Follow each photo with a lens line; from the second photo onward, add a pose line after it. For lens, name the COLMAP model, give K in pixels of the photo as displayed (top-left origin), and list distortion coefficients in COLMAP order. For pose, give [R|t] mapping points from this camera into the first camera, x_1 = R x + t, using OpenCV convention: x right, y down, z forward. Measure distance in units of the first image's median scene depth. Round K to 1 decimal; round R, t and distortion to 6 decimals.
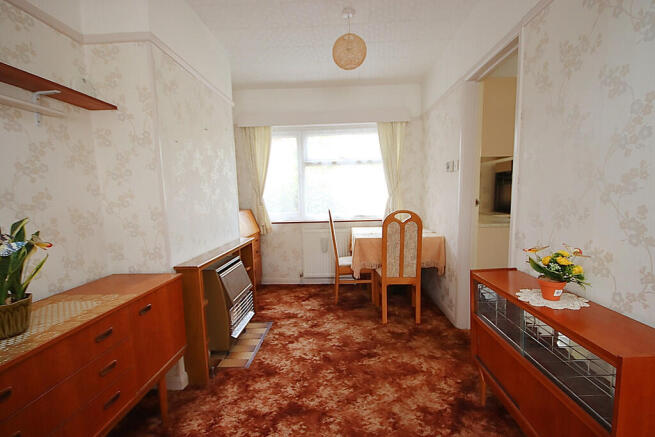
lens RADIAL K [[296.0, 0, 329.5], [0, 296.0, 228.7], [0, 0, 1]] dist [0.001003, -0.010395]
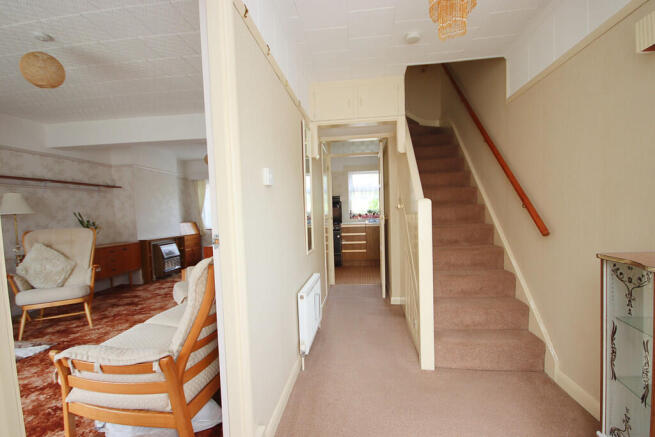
lens RADIAL K [[296.0, 0, 329.5], [0, 296.0, 228.7], [0, 0, 1]] dist [0.001003, -0.010395]
pose [[0.996595, -0.000577, -0.082450, 1.552174], [-0.004278, 0.998267, -0.058686, 0.178854], [0.082341, 0.058839, 0.994866, -1.708191]]
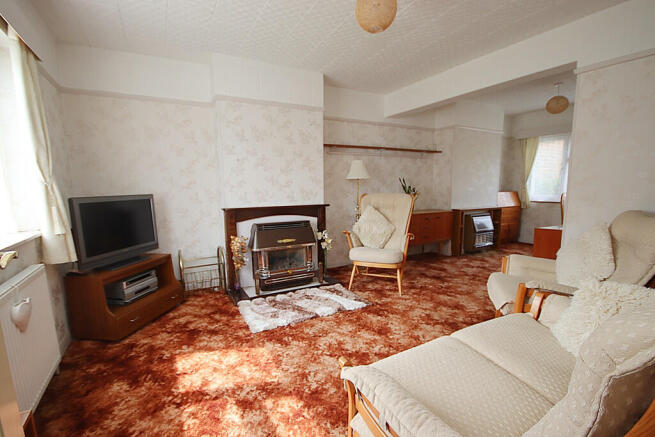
lens RADIAL K [[296.0, 0, 329.5], [0, 296.0, 228.7], [0, 0, 1]] dist [0.001003, -0.010395]
pose [[0.504791, 0.146760, -0.850675, 1.205375], [-0.105975, 0.988524, 0.107657, 0.134535], [0.856712, 0.035806, 0.514550, -1.309943]]
